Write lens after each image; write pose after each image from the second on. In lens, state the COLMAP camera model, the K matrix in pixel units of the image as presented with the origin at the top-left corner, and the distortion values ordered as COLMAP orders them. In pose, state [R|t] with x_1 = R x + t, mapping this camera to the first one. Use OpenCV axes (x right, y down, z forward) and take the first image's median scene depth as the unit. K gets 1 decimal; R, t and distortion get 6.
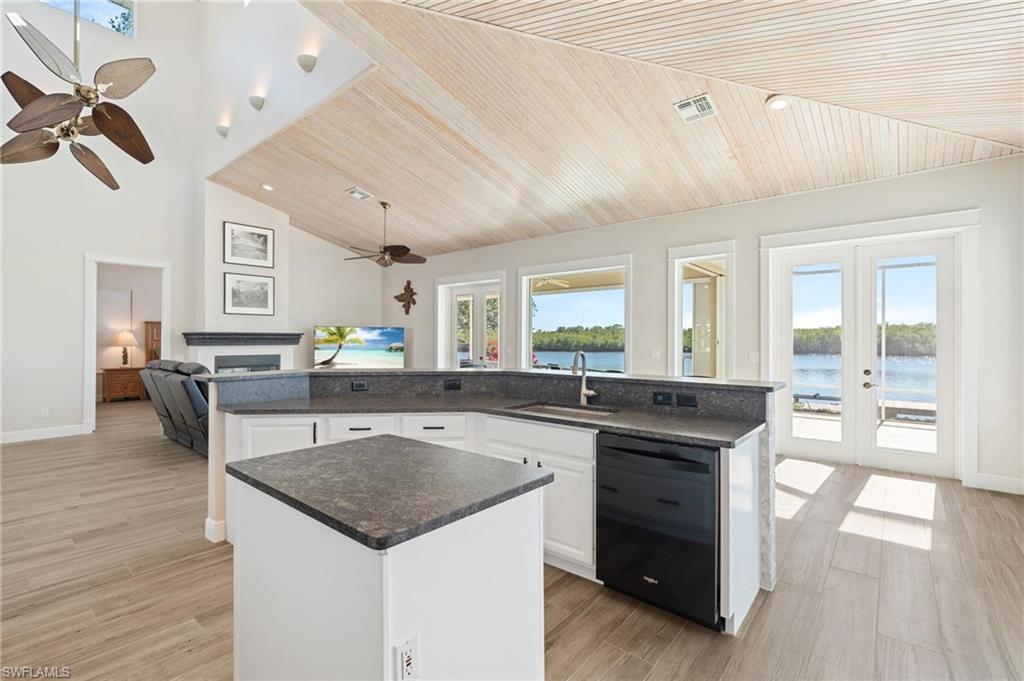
lens RADIAL K [[461.5, 0, 510.2], [0, 461.5, 341.2], [0, 0, 1]] dist [-0.006073, -0.000253]
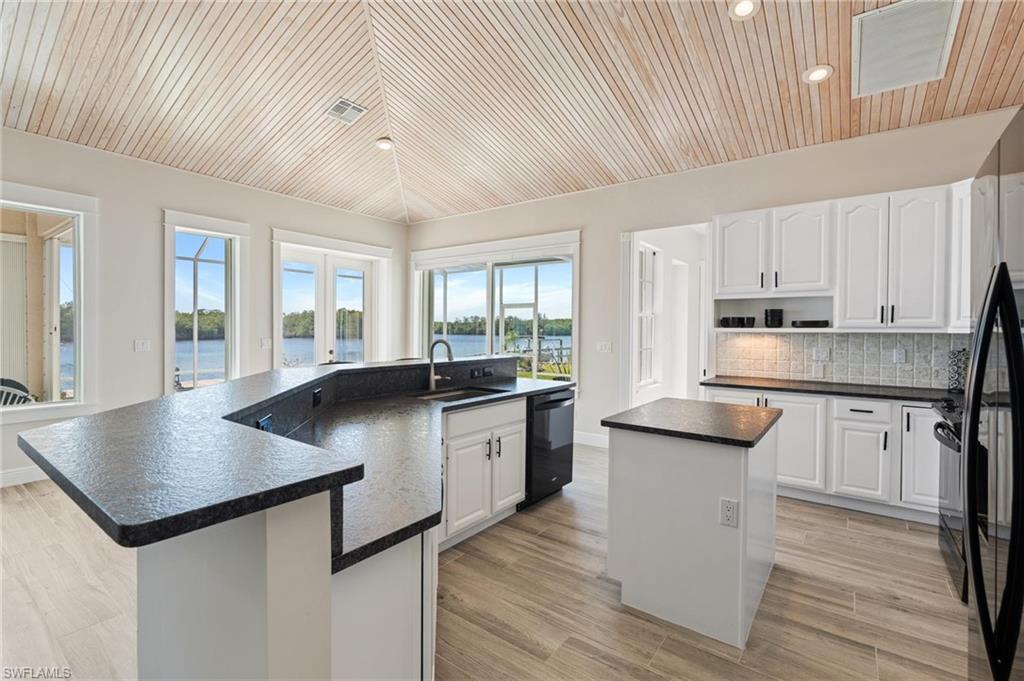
lens RADIAL K [[461.5, 0, 511.9], [0, 461.5, 333.6], [0, 0, 1]] dist [-0.006073, -0.000253]
pose [[-0.034702, -0.013890, 0.999301, -0.906214], [-0.009447, 0.999863, 0.013570, -0.009596], [-0.999353, -0.008970, -0.034828, 0.844696]]
